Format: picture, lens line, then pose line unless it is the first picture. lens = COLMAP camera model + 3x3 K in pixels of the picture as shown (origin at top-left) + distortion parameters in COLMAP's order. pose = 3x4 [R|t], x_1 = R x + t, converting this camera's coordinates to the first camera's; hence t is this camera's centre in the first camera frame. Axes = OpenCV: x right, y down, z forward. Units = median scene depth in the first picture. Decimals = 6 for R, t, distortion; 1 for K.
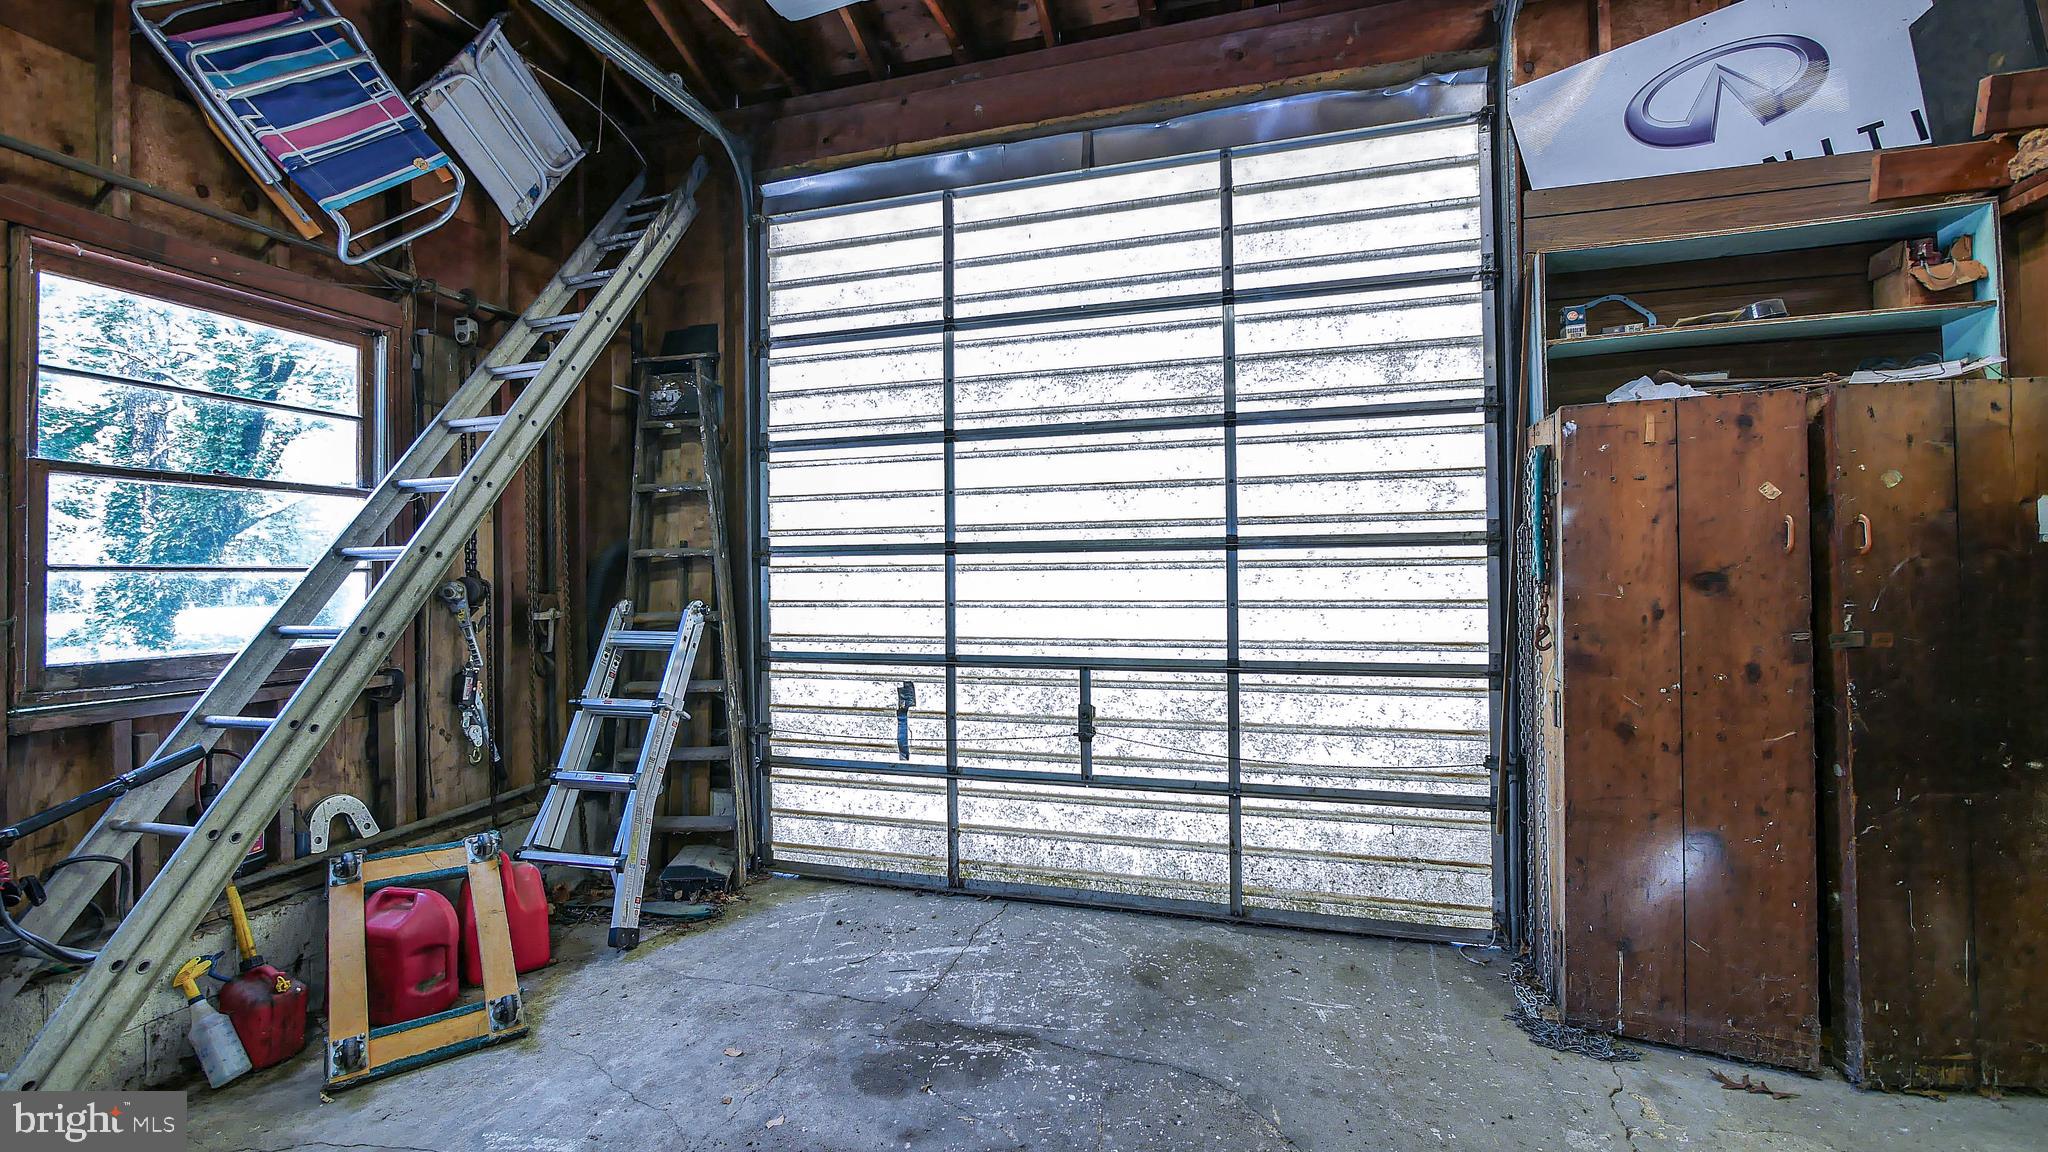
lens RADIAL K [[842.3, 0, 1016.9], [0, 842.3, 562.8], [0, 0, 1]] dist [-0.007917, 0.000396]
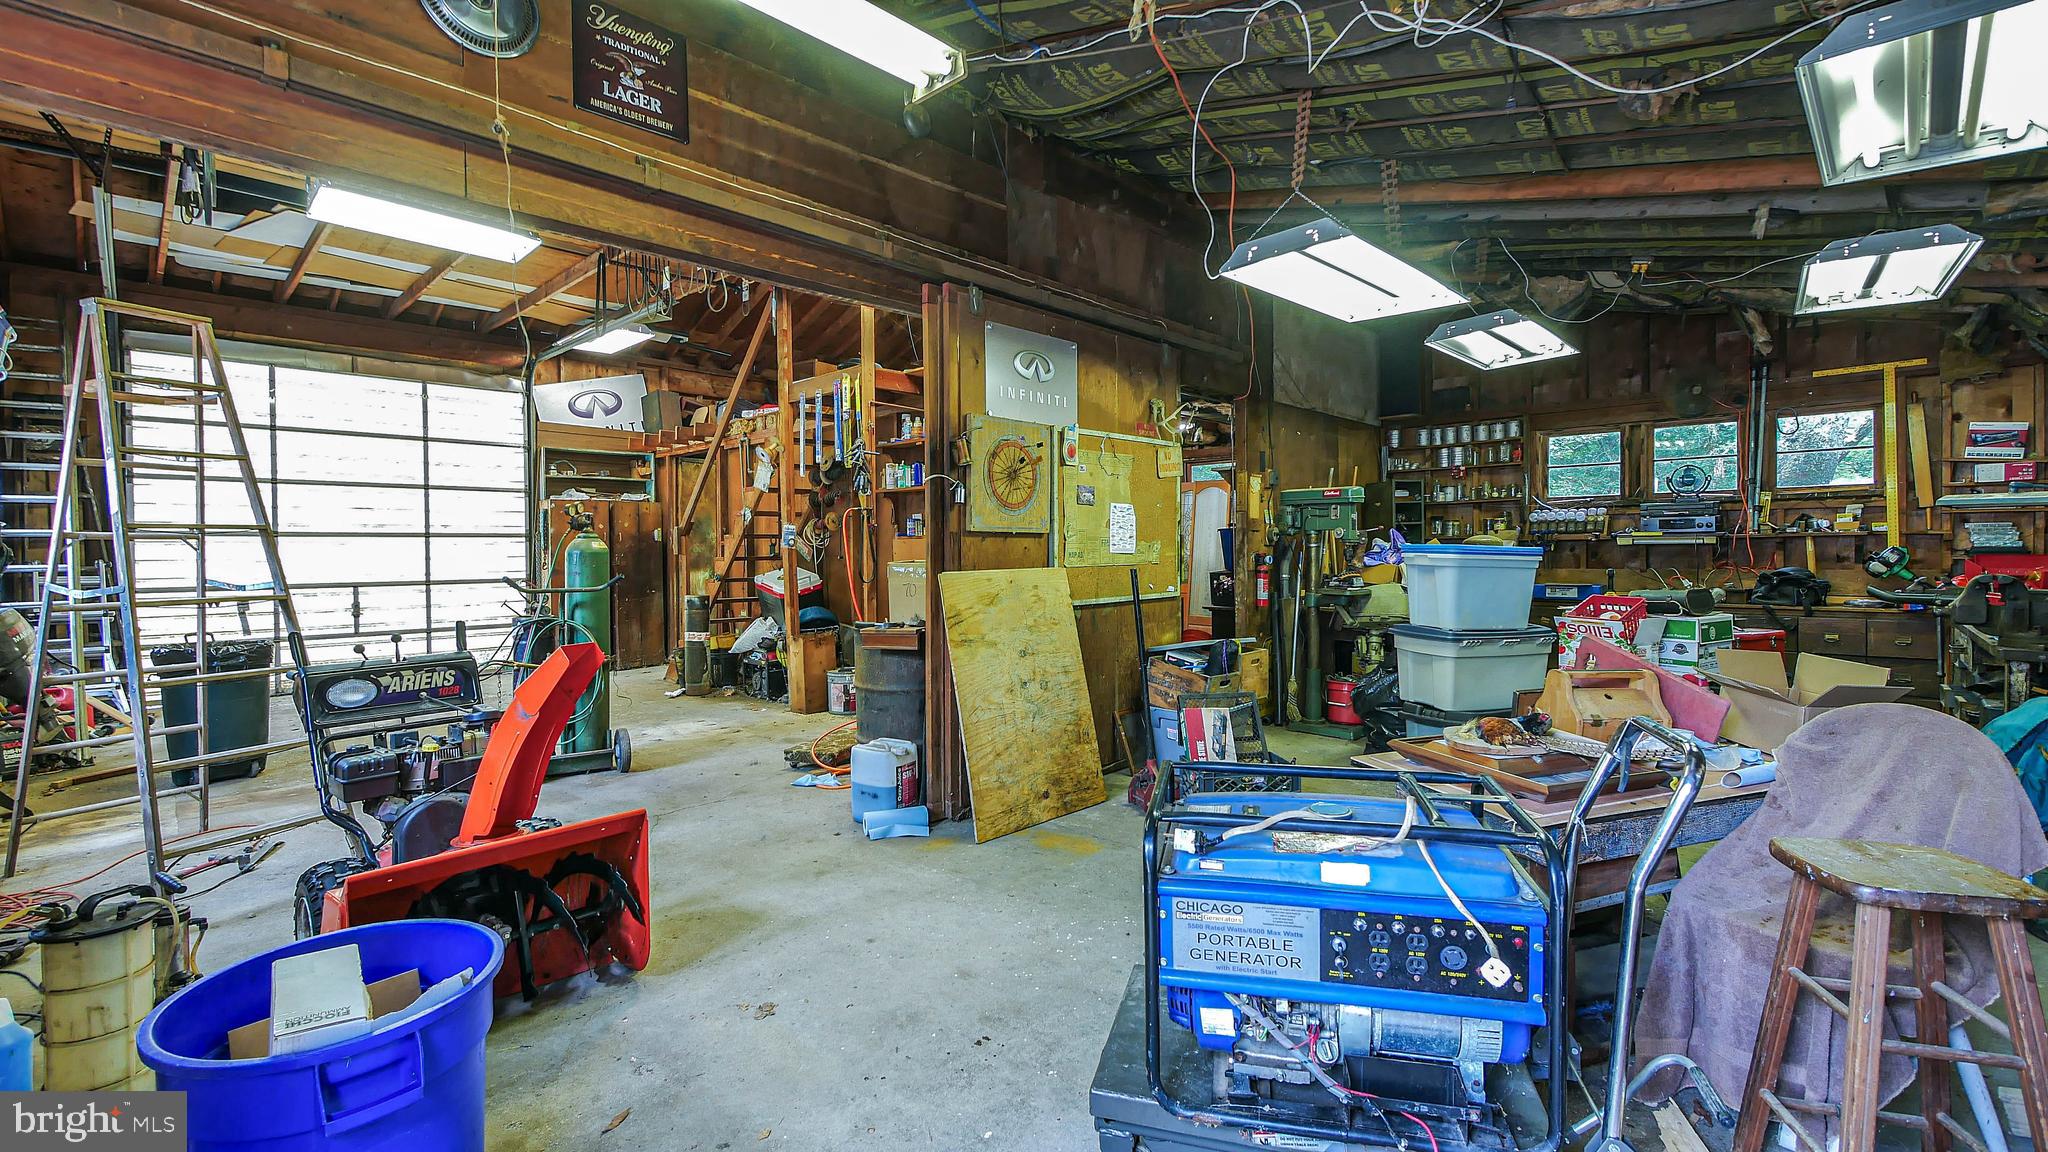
lens RADIAL K [[867.0, 0, 1012.1], [0, 867.0, 565.3], [0, 0, 1]] dist [-0.000281, -0.004286]
pose [[0.465770, -0.008290, 0.884867, -1.462687], [-0.008777, 0.999864, 0.013988, 0.020106], [-0.884862, -0.014282, 0.465634, -2.114079]]
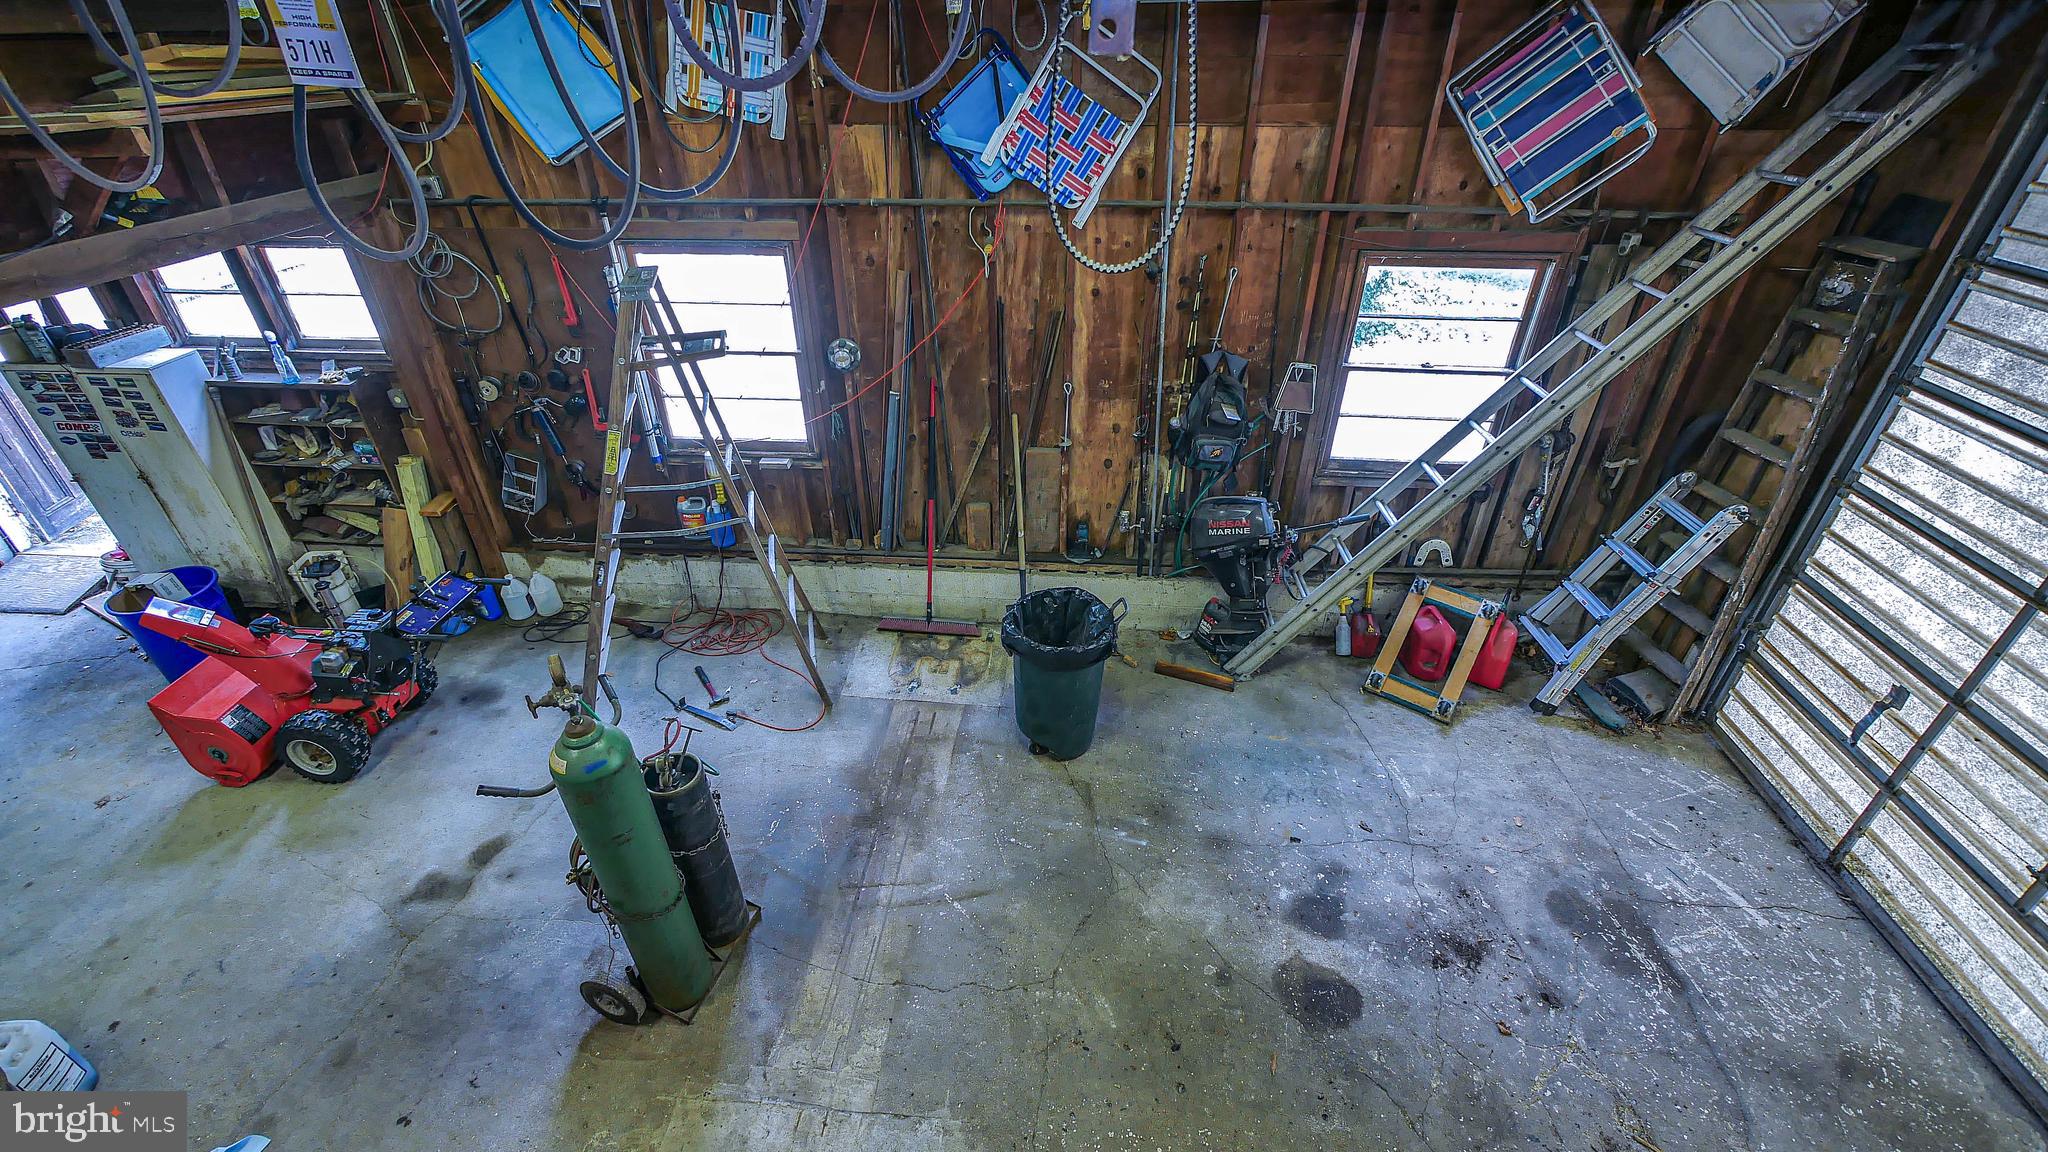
lens RADIAL K [[842.3, 0, 1016.9], [0, 842.3, 562.8], [0, 0, 1]] dist [-0.007917, 0.000396]
pose [[0.216835, 0.533656, -0.817431, 0.451137], [0.011418, 0.835909, 0.548749, -0.651948], [0.976142, -0.128321, 0.175161, -0.161087]]
